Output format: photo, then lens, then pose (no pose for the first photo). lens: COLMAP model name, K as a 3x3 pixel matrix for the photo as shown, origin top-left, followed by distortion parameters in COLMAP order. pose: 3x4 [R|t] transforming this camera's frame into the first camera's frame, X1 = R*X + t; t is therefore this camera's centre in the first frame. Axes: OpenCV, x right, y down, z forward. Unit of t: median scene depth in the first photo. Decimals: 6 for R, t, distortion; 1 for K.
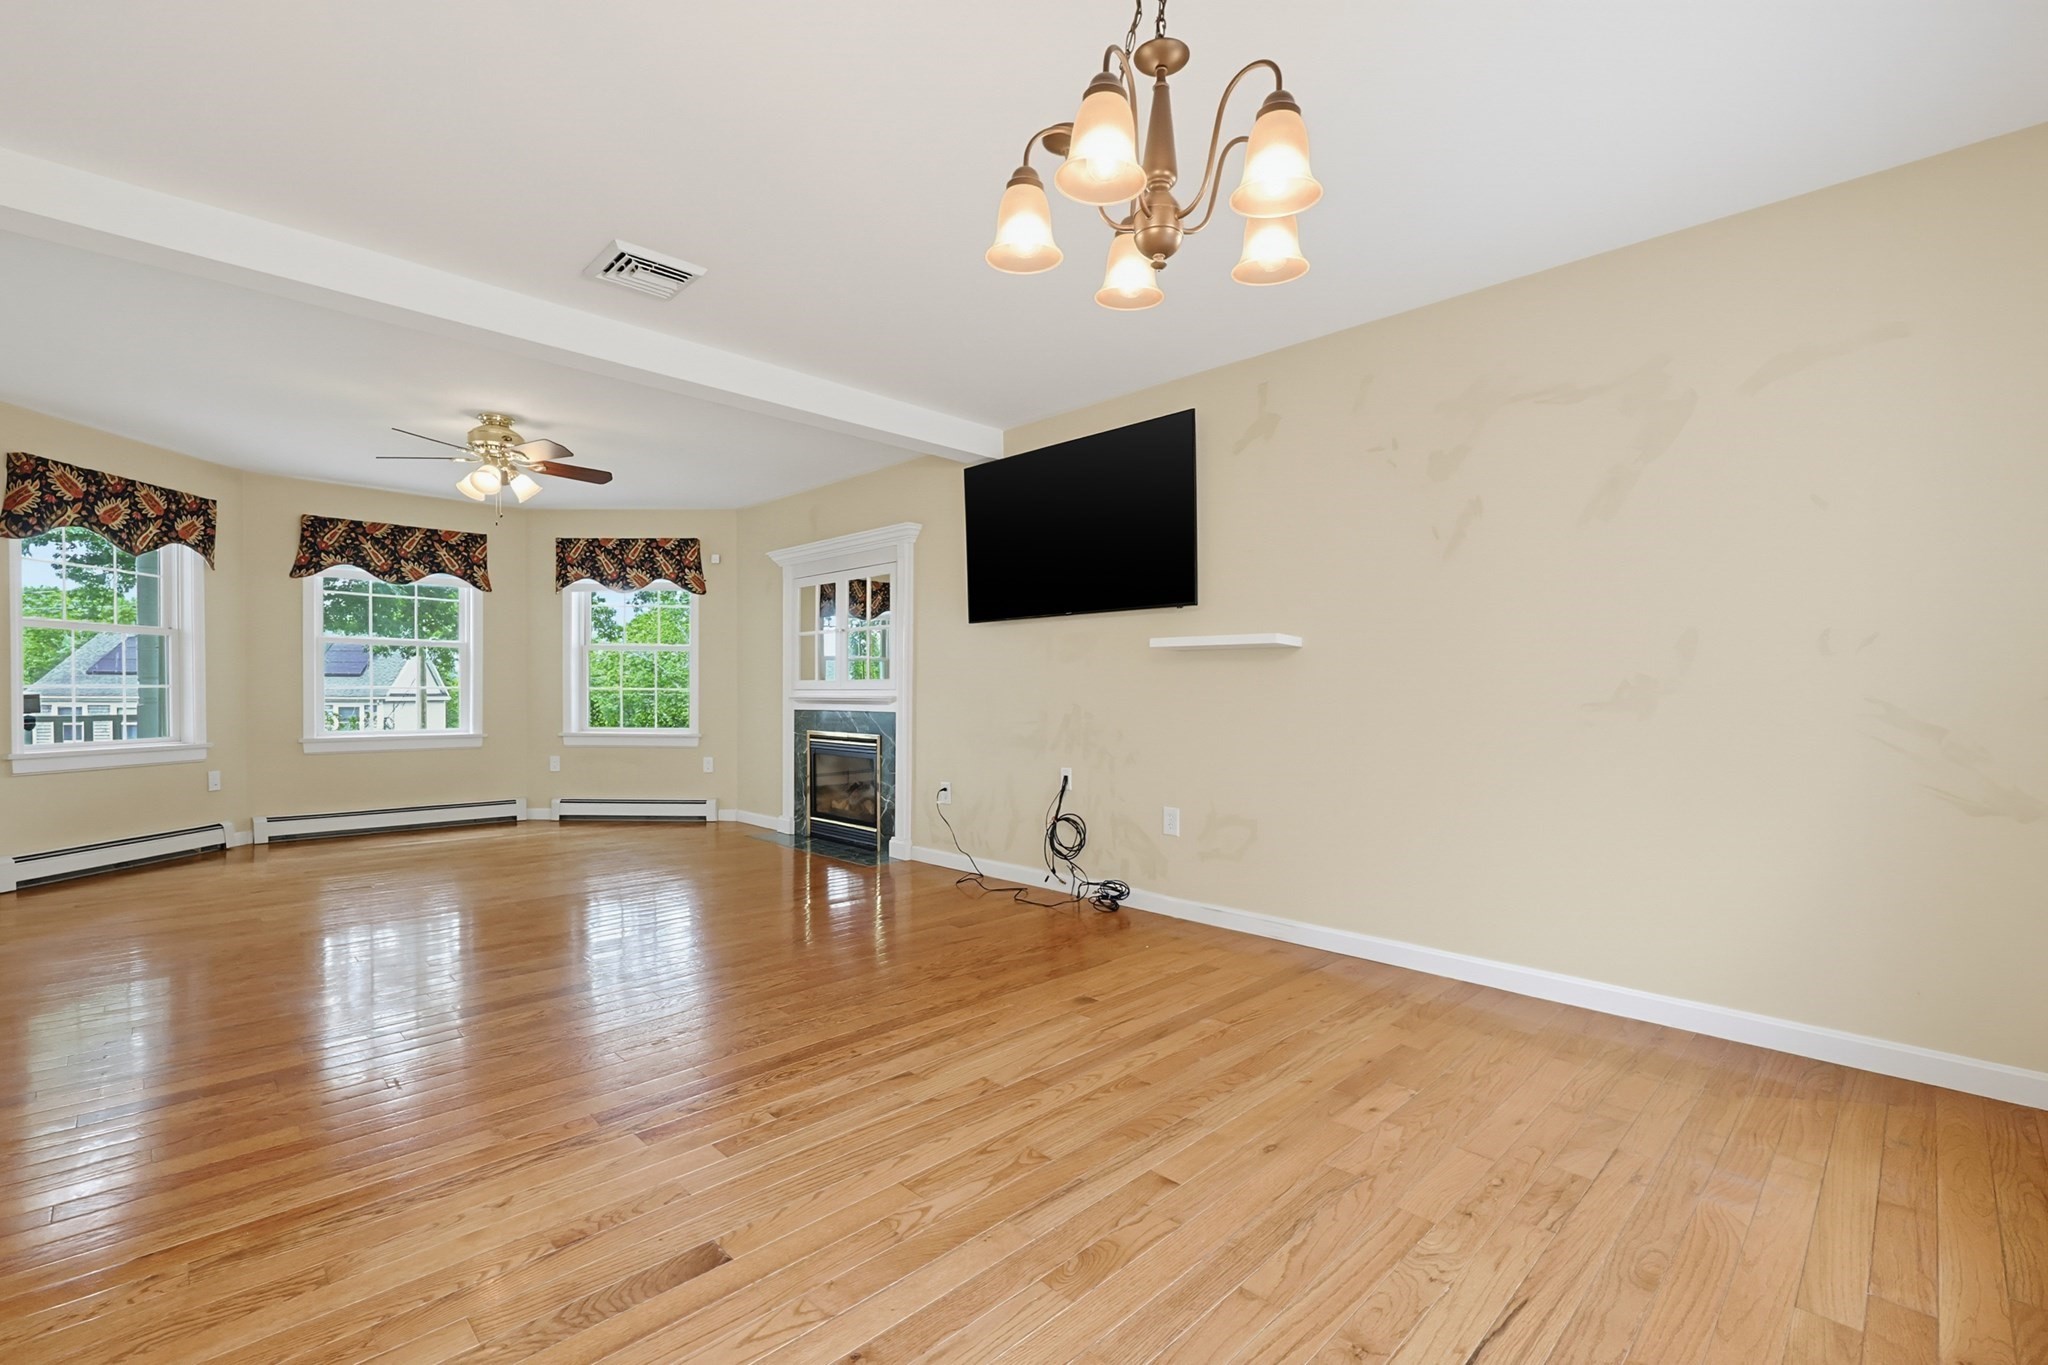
lens RADIAL K [[893.9, 0, 1024.0], [0, 893.9, 682.5], [0, 0, 1]] dist [-0.000038, -0.000014]
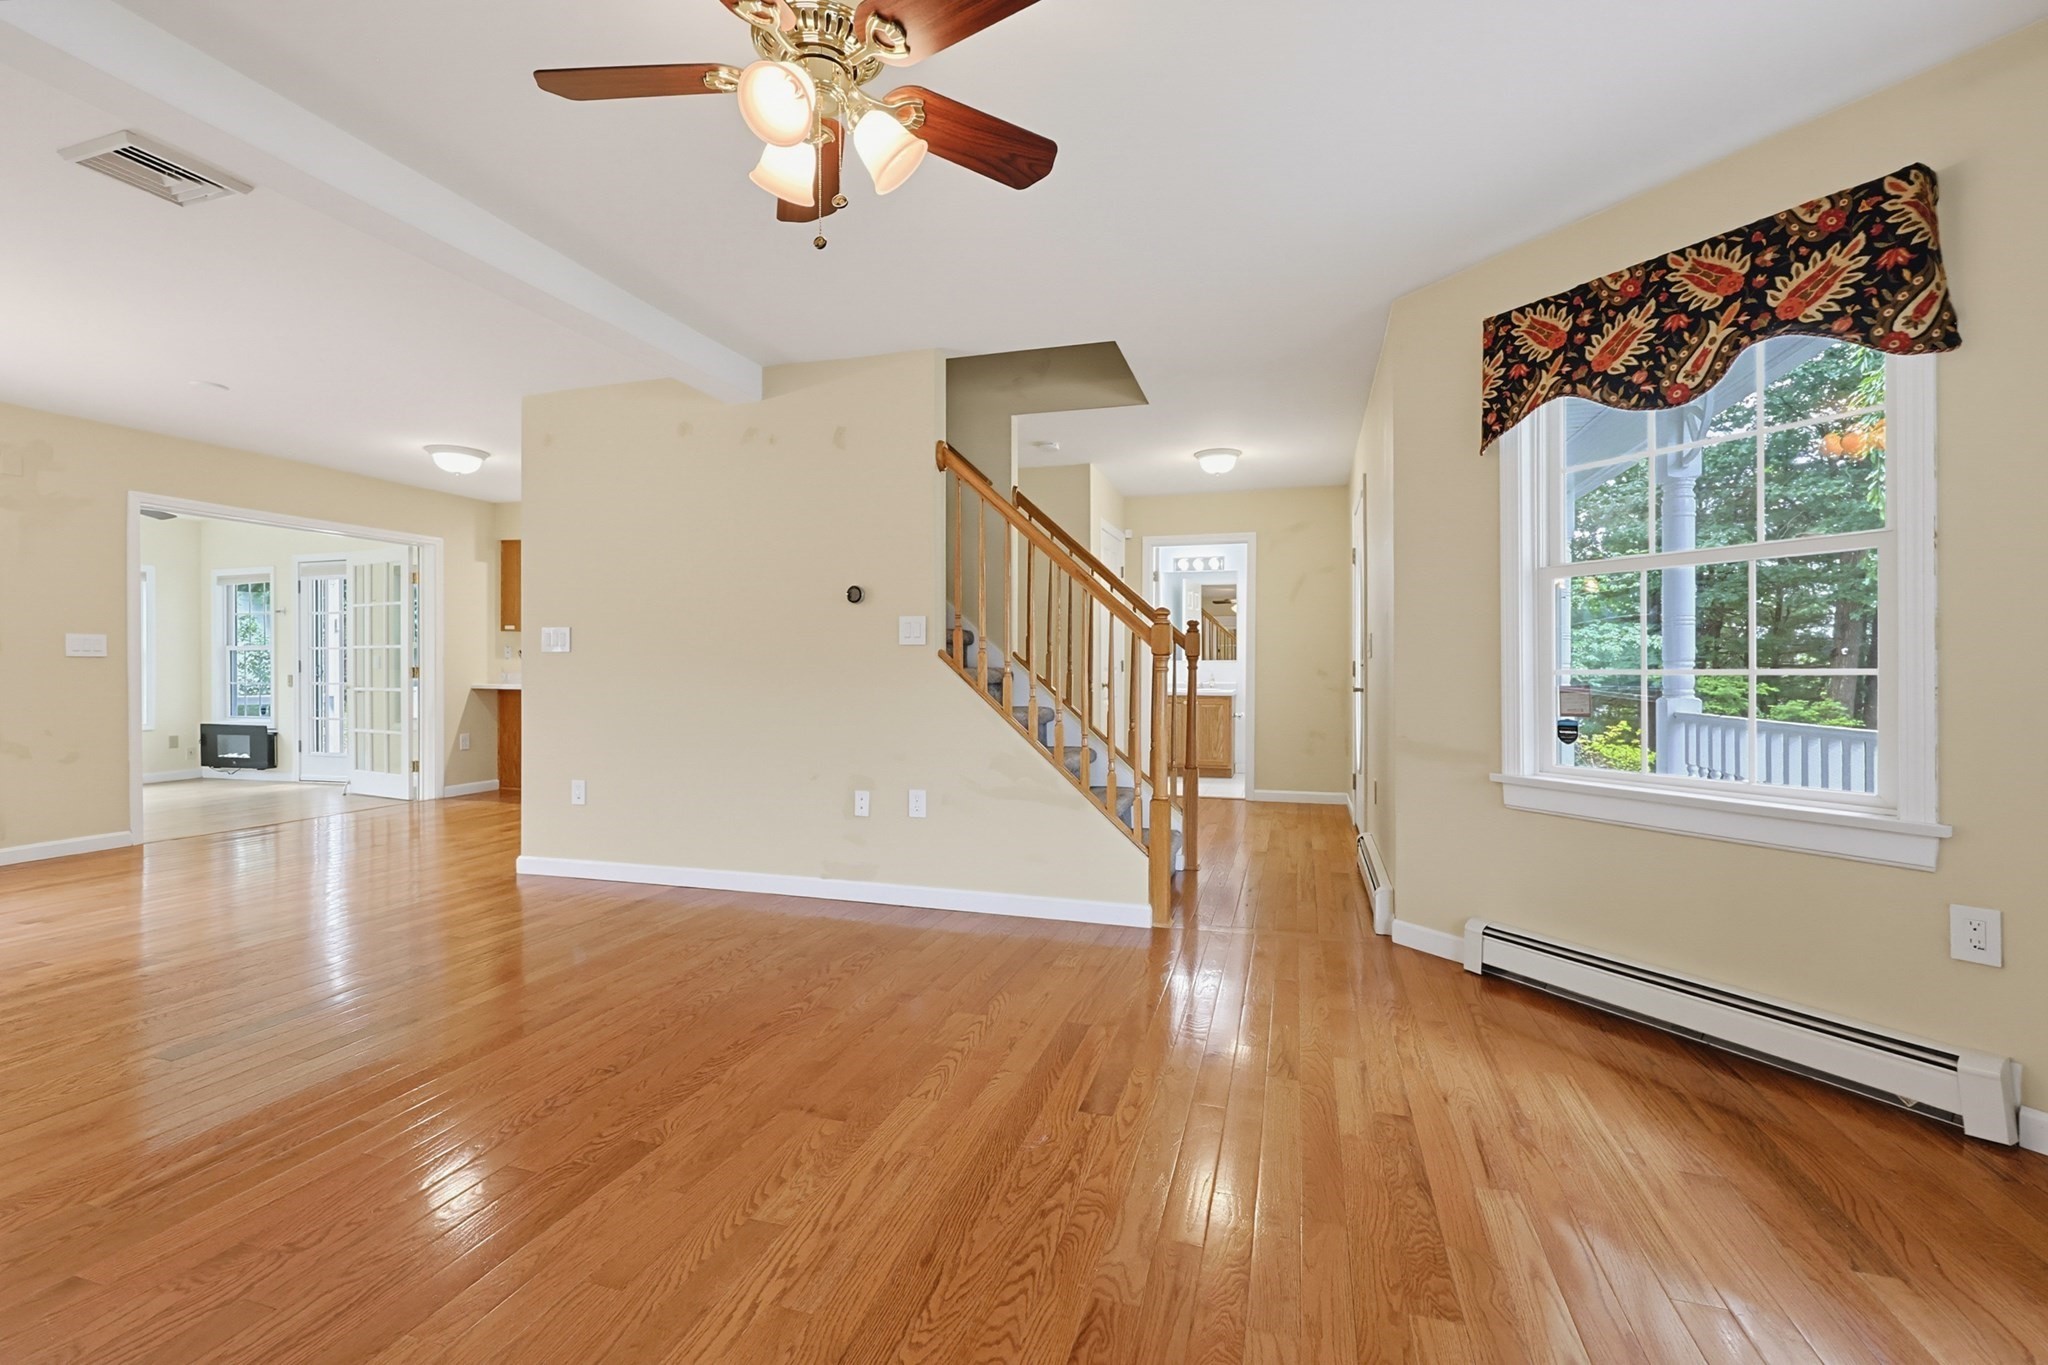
lens RADIAL K [[884.1, 0, 1018.0], [0, 884.1, 674.9], [0, 0, 1]] dist [-0.000881, -0.000126]
pose [[-0.885514, -0.005094, -0.464585, -0.418503], [-0.003215, 0.999983, -0.004839, 0.009112], [0.464602, -0.002791, -0.885515, 1.171656]]
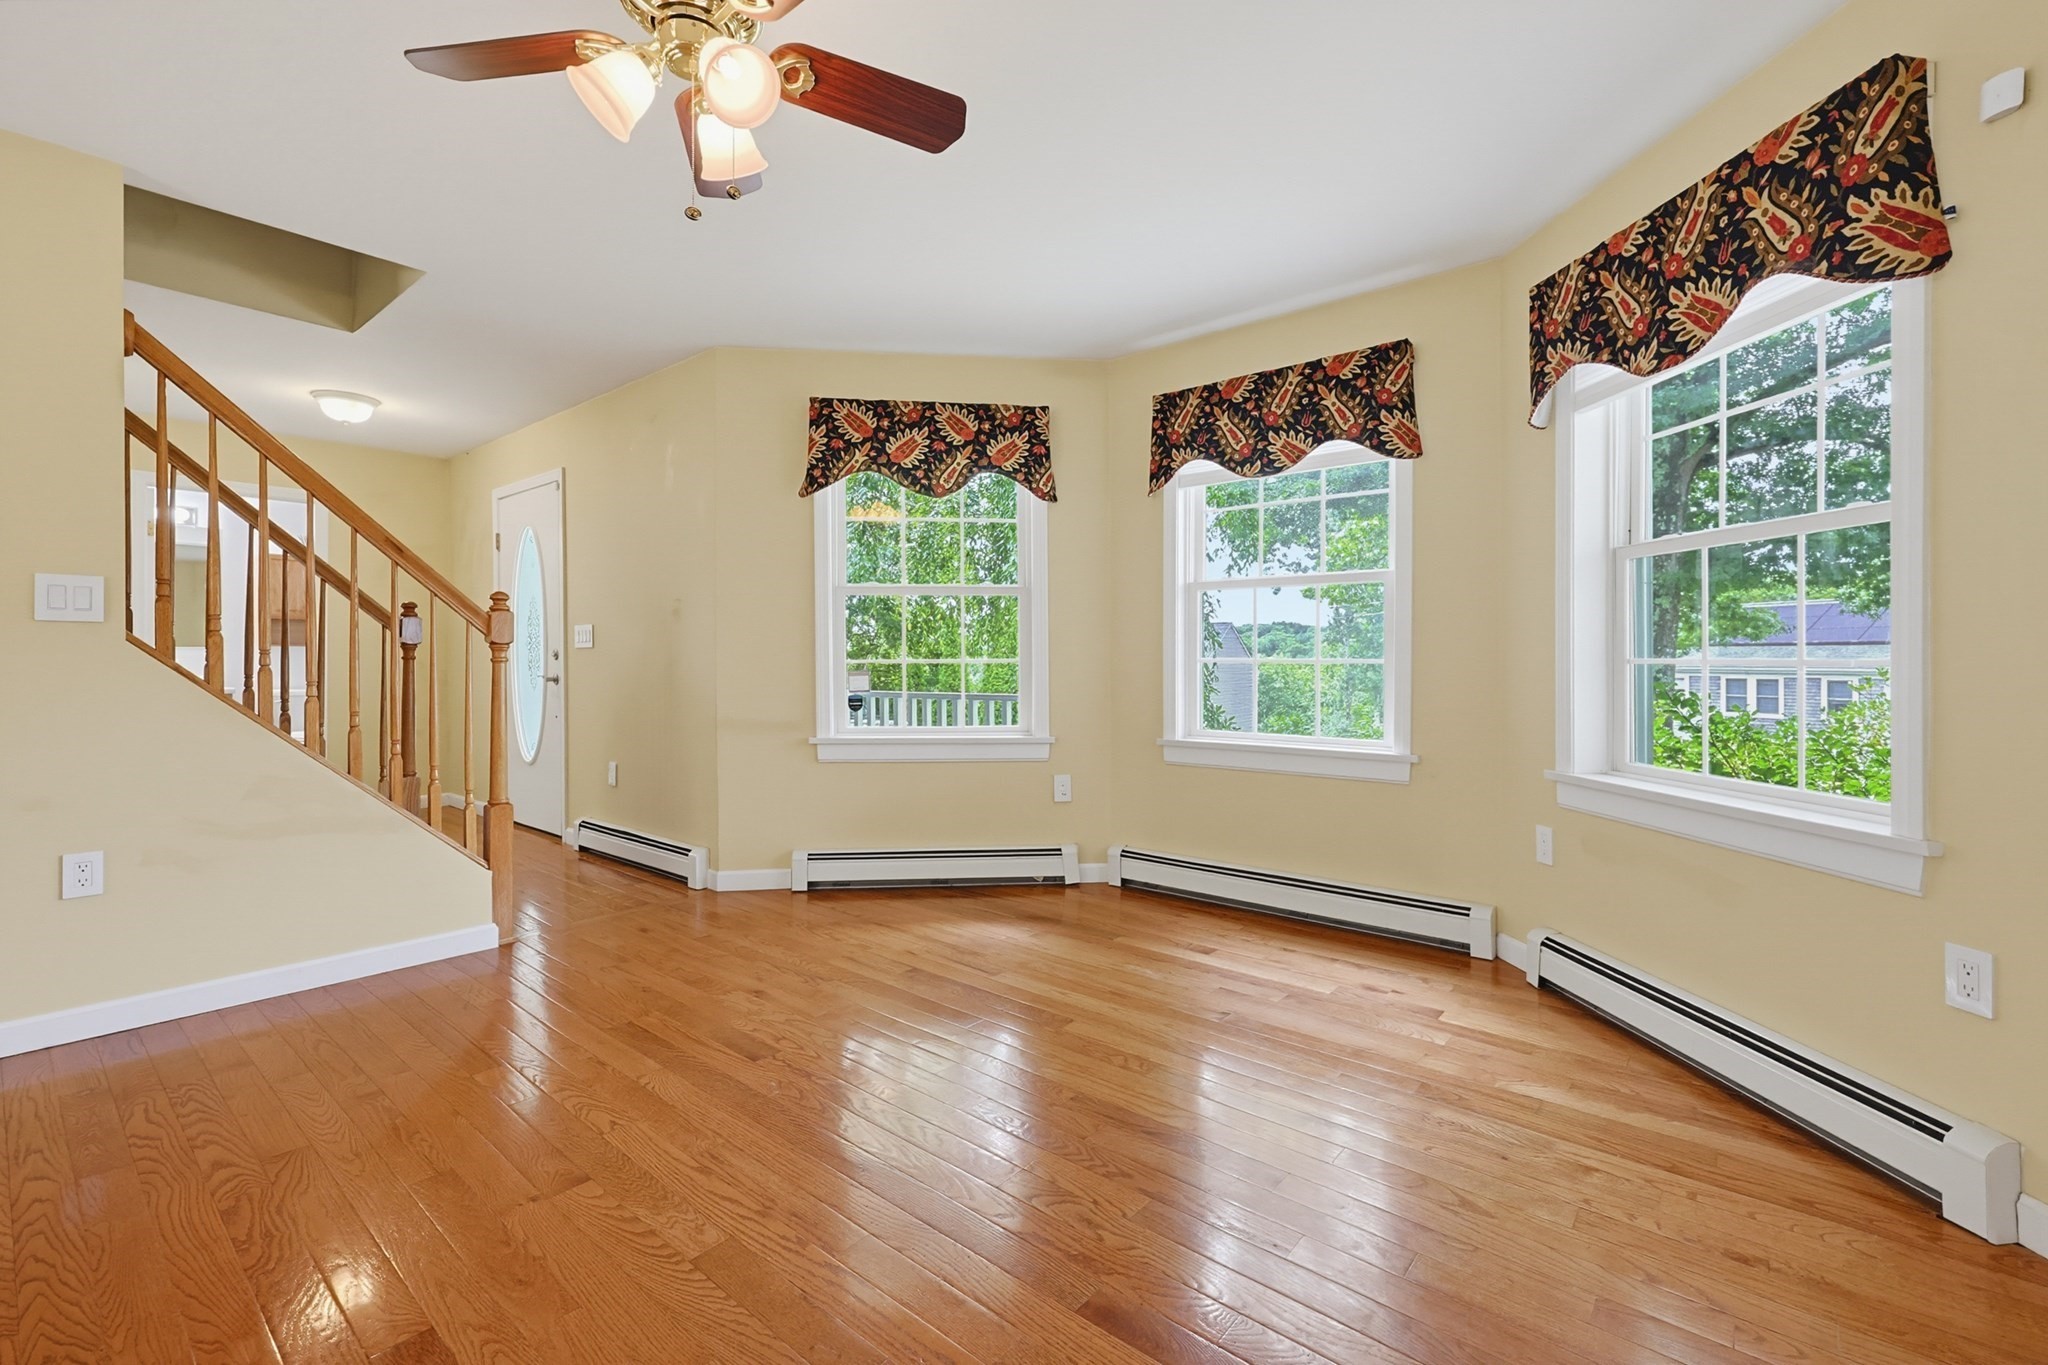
lens RADIAL K [[897.7, 0, 1027.0], [0, 897.7, 660.8], [0, 0, 1]] dist [-0.001791, -0.000362]
pose [[0.090077, -0.004868, -0.995923, -0.178133], [0.009426, 0.999947, -0.004035, 0.007735], [0.995890, -0.009024, 0.090118, 0.933501]]
